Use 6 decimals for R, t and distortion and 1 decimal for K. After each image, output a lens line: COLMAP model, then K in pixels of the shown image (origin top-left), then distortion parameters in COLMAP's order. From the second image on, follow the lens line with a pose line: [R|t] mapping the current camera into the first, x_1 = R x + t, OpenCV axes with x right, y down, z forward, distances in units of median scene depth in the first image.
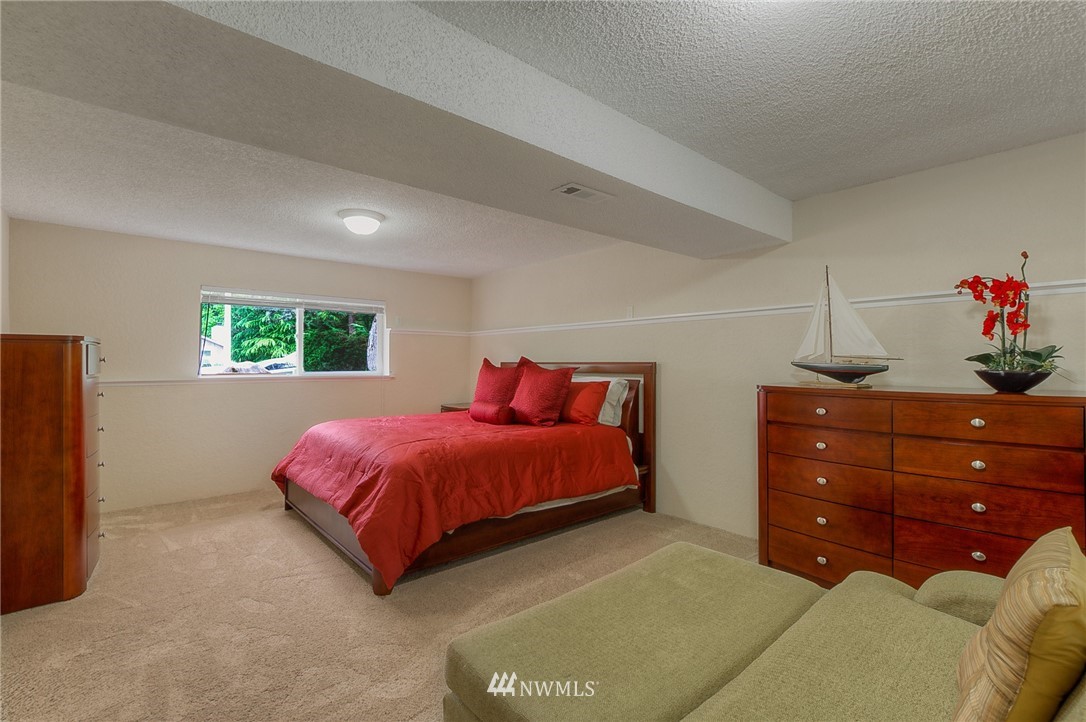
lens RADIAL K [[484.4, 0, 541.3], [0, 484.4, 364.0], [0, 0, 1]] dist [-0.003667, -0.000159]
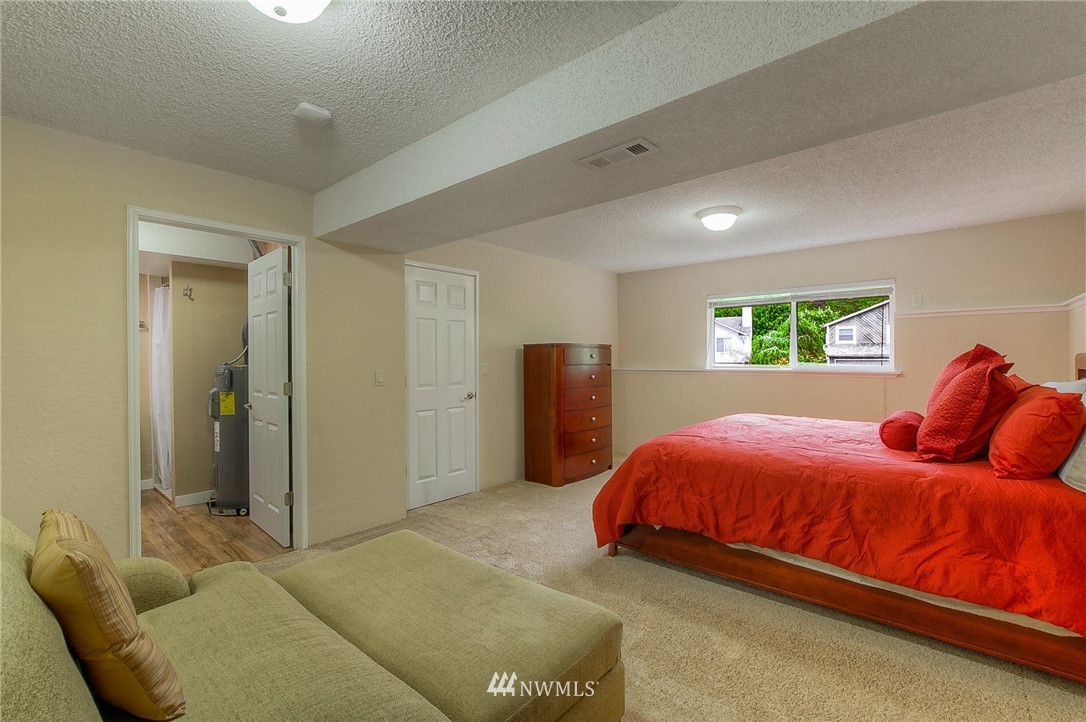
lens RADIAL K [[484.4, 0, 542.9], [0, 484.4, 359.7], [0, 0, 1]] dist [-0.003667, -0.000159]
pose [[0.123632, -0.002072, -0.992326, 0.701229], [0.006114, 0.999980, -0.001327, 0.003273], [0.992309, -0.005903, 0.123642, 0.594220]]
